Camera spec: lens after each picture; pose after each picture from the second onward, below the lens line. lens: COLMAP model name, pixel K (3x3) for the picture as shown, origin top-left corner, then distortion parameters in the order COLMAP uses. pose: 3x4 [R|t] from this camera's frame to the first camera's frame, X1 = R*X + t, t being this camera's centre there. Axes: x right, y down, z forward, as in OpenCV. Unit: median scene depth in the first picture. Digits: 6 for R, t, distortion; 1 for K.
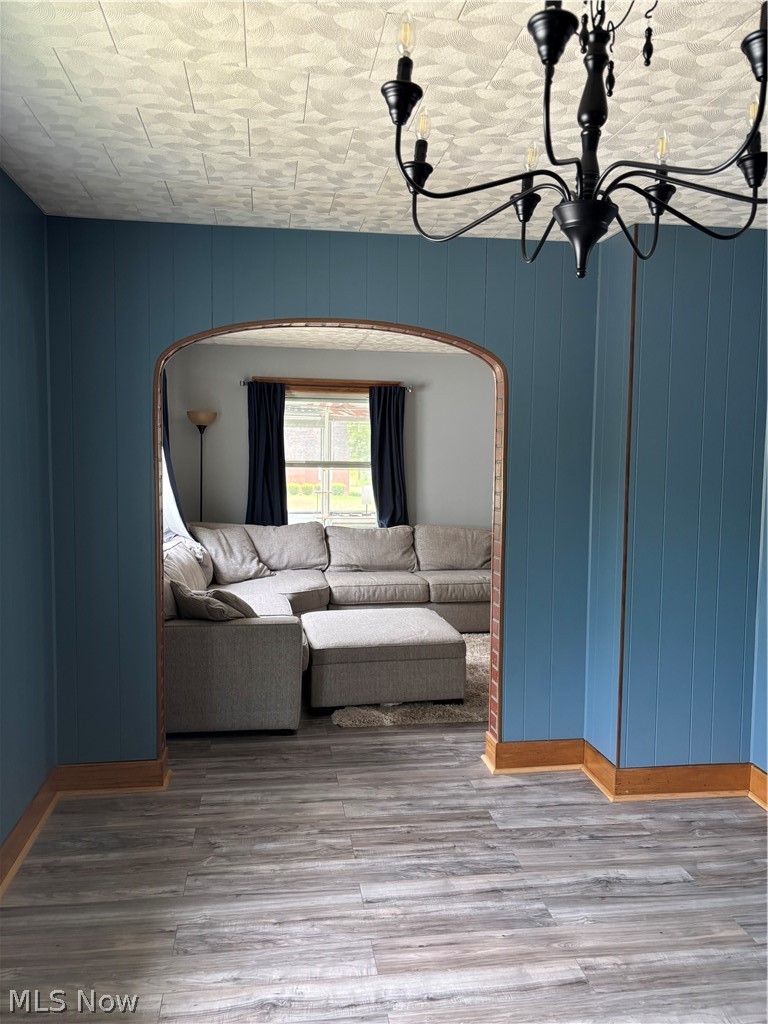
lens RADIAL K [[777.8, 0, 382.3], [0, 777.8, 511.4], [0, 0, 1]] dist [0.034273, -0.018923]
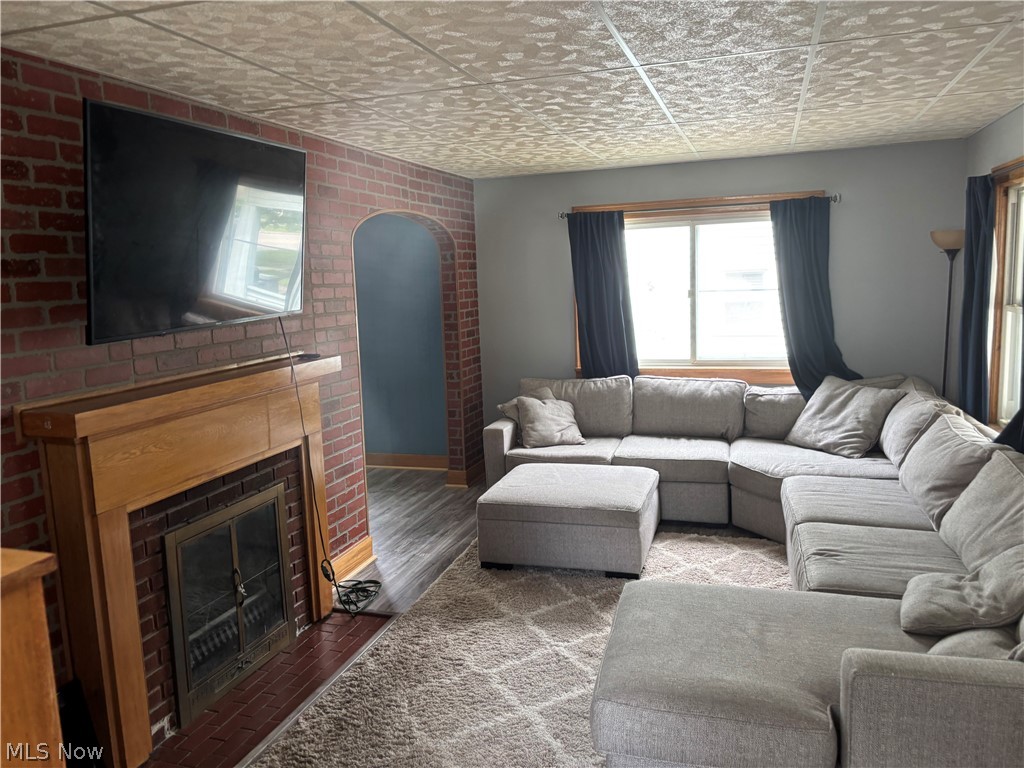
lens RADIAL K [[777.8, 0, 510.2], [0, 777.8, 388.5], [0, 0, 1]] dist [0.034273, -0.018923]
pose [[-0.449229, 0.134845, -0.883182, 1.071974], [-0.047898, 0.983487, 0.174523, -0.158169], [0.892132, 0.120704, -0.435352, 1.702443]]
